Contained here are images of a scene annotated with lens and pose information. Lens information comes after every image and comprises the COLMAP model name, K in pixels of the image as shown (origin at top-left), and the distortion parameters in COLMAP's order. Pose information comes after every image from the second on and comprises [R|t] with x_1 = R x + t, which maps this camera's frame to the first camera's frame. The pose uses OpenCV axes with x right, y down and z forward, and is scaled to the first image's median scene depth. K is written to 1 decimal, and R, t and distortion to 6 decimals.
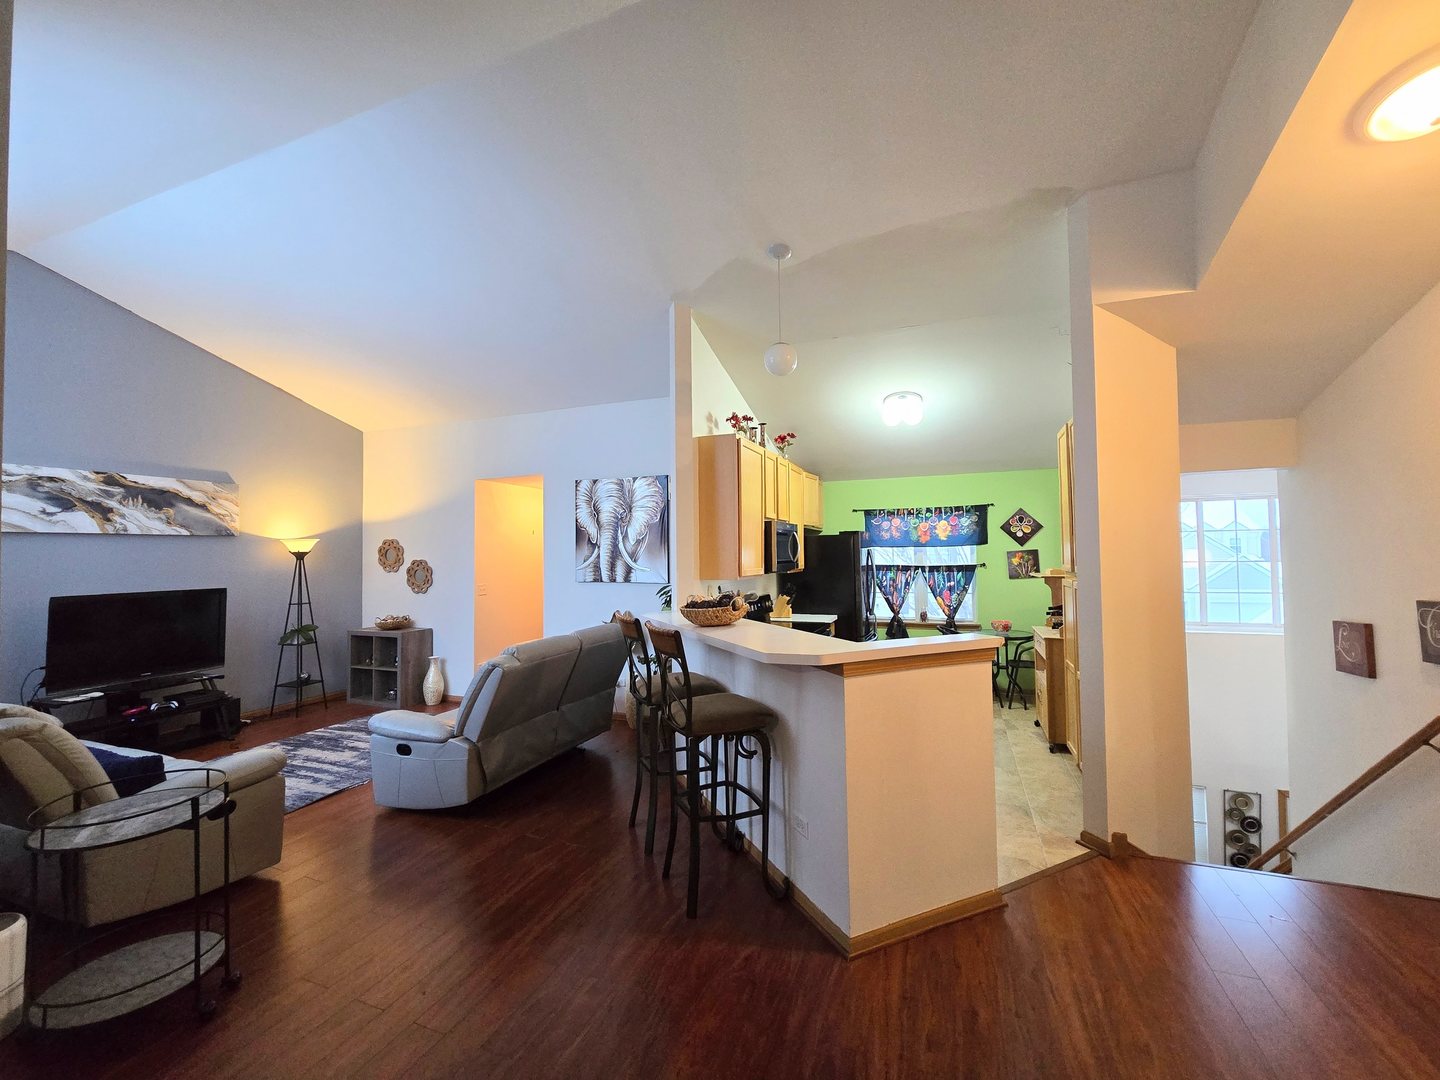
lens RADIAL K [[590.9, 0, 722.5], [0, 590.9, 535.4], [0, 0, 1]] dist [-0.006821, 0.001287]
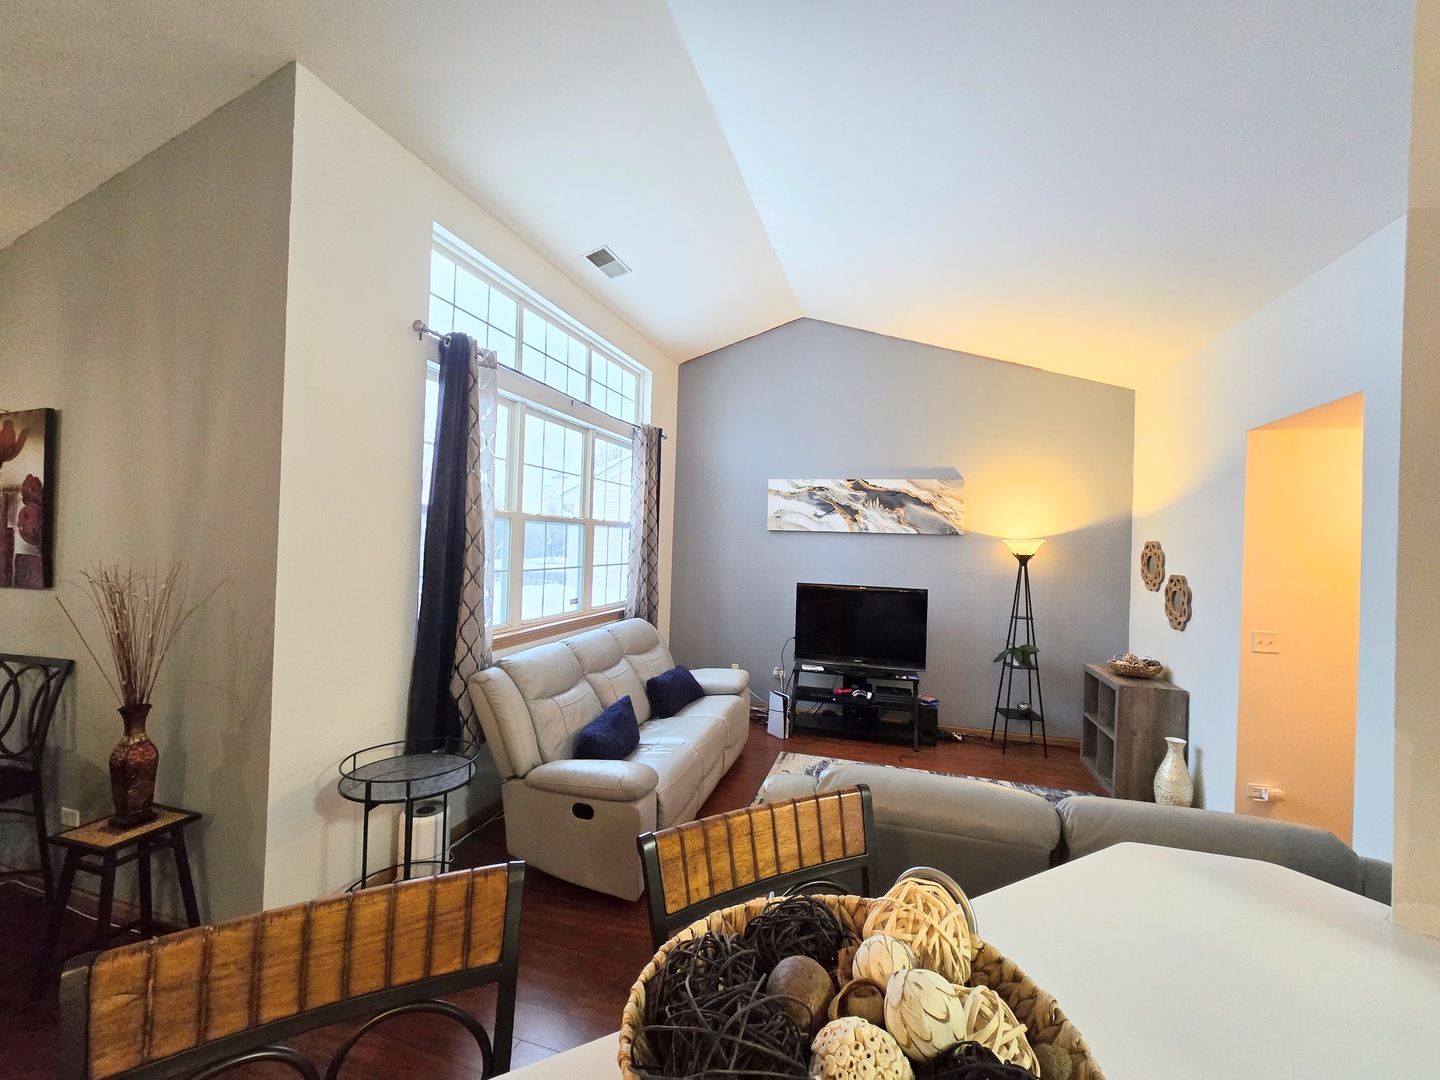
lens RADIAL K [[590.9, 0, 725.6], [0, 590.9, 536.5], [0, 0, 1]] dist [-0.006821, 0.001287]
pose [[0.077362, 0.009494, -0.996958, 0.075580], [-0.004462, 0.999948, 0.009177, -0.003816], [0.996993, 0.003738, 0.077400, 0.552099]]
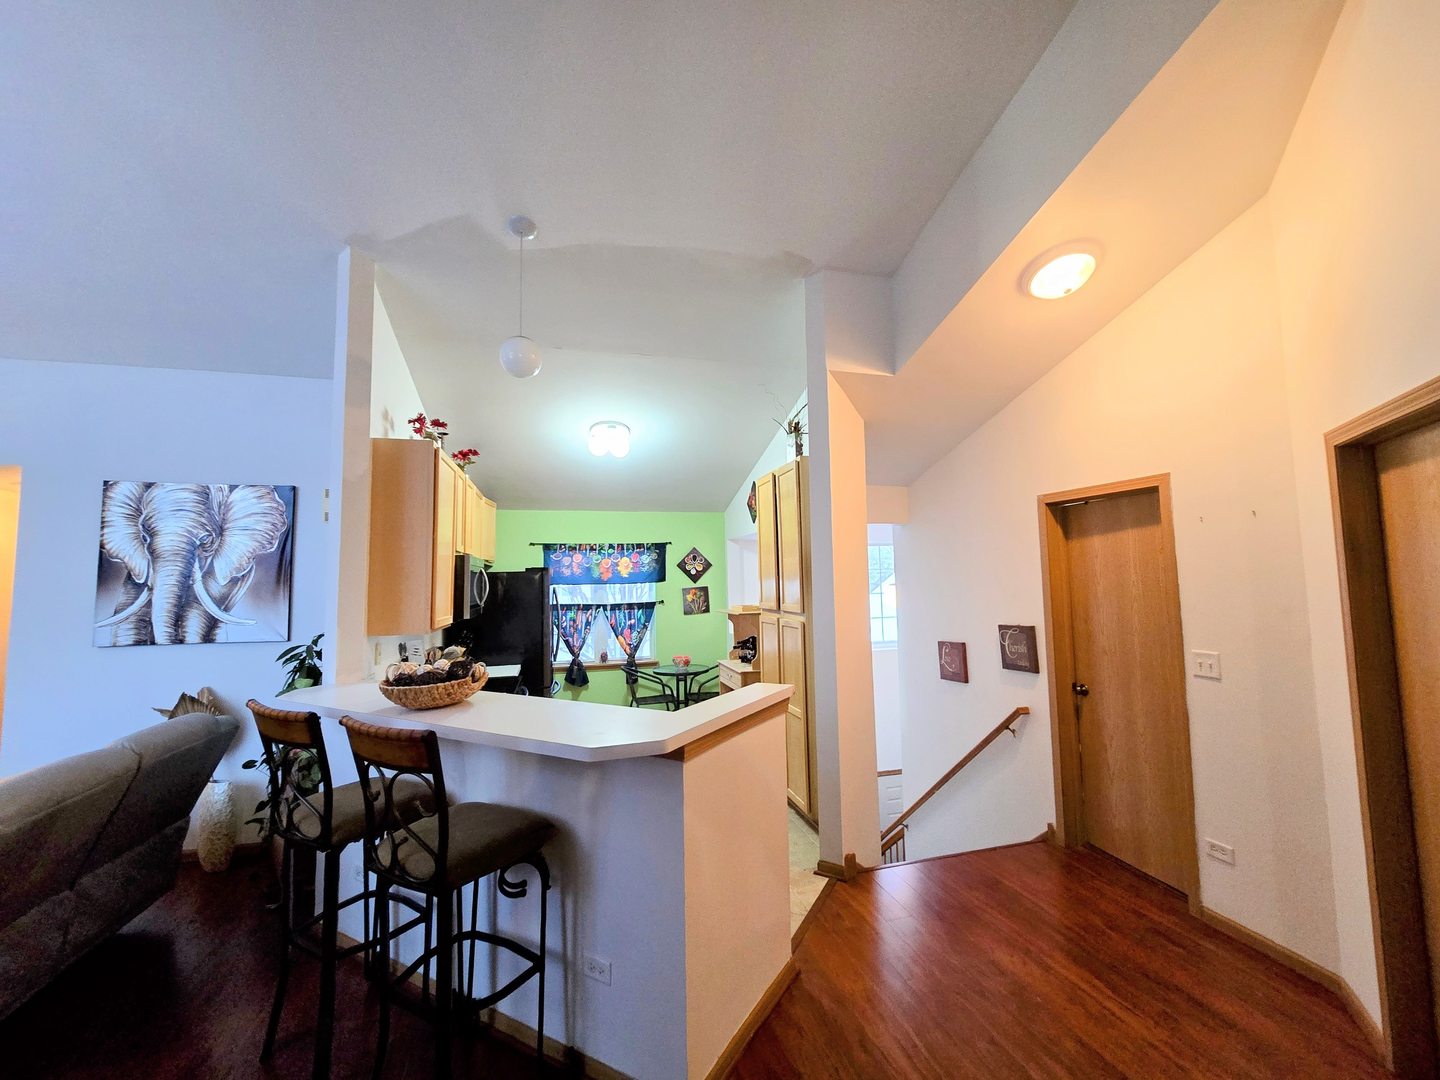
lens RADIAL K [[590.9, 0, 725.7], [0, 590.9, 535.0], [0, 0, 1]] dist [-0.006821, 0.001287]
pose [[0.801587, 0.042772, 0.596346, -0.094021], [-0.009842, 0.998247, -0.058369, -0.007722], [-0.597797, 0.040919, 0.800603, 0.127825]]
